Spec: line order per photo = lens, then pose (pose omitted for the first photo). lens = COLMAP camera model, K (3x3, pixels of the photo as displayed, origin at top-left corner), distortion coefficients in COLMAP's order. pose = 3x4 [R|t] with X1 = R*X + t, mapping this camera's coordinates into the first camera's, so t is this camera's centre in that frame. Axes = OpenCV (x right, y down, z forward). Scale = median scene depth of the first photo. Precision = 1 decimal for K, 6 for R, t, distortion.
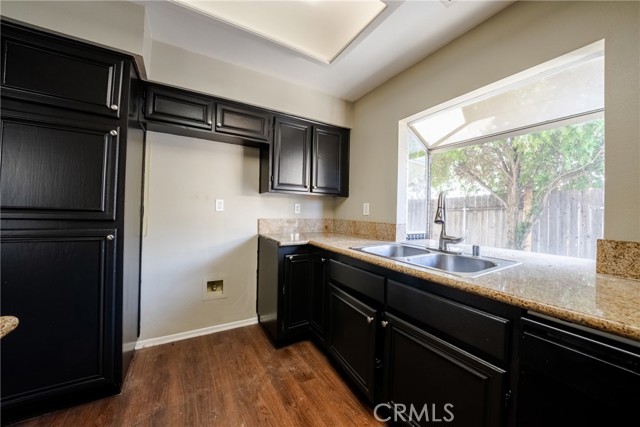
lens RADIAL K [[230.1, 0, 322.9], [0, 230.1, 210.3], [0, 0, 1]] dist [-0.023128, -0.000008]
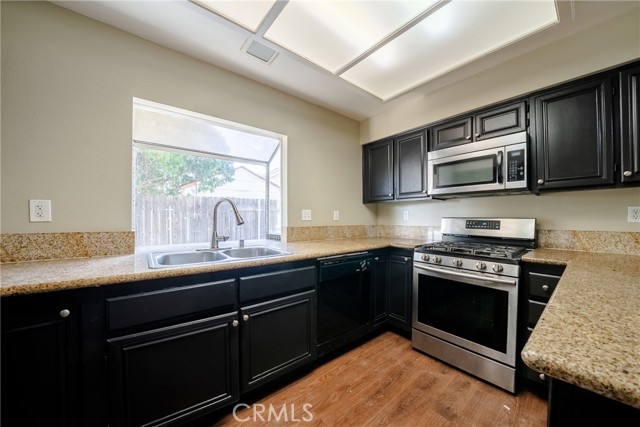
lens RADIAL K [[234.2, 0, 329.2], [0, 234.2, 215.2], [0, 0, 1]] dist [-0.018540, 0.000042]
pose [[-0.160005, -0.014710, 0.987007, -0.543045], [-0.013644, 0.999826, 0.012689, -0.012074], [-0.987022, -0.011436, -0.160178, 0.470381]]
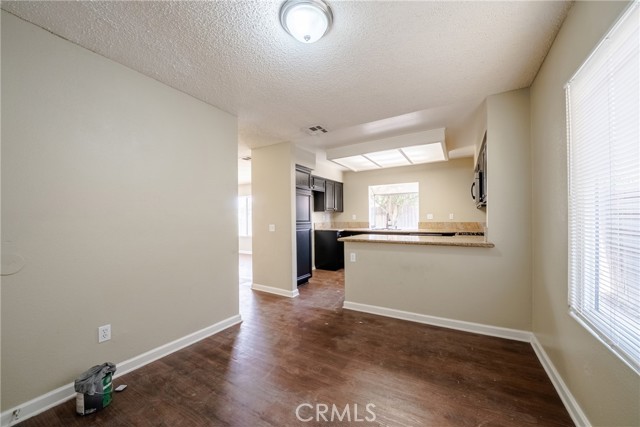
lens RADIAL K [[225.1, 0, 324.0], [0, 225.1, 218.4], [0, 0, 1]] dist [-0.021974, 0.000007]
pose [[0.887953, -0.032731, 0.458768, -1.478090], [0.027854, 0.999461, 0.017396, -0.052487], [-0.459090, -0.002668, 0.888386, -1.262091]]
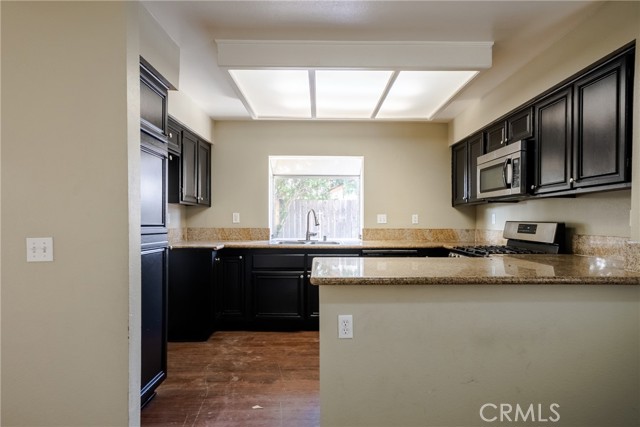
lens RADIAL K [[354.4, 0, 320.0], [0, 354.4, 213.5], [0, 0, 1]] dist [0.002905, 0.000442]
pose [[0.510060, -0.007836, 0.860103, -1.411321], [0.004224, 0.999969, 0.006605, -0.045803], [-0.860129, 0.000264, 0.510077, -0.404213]]
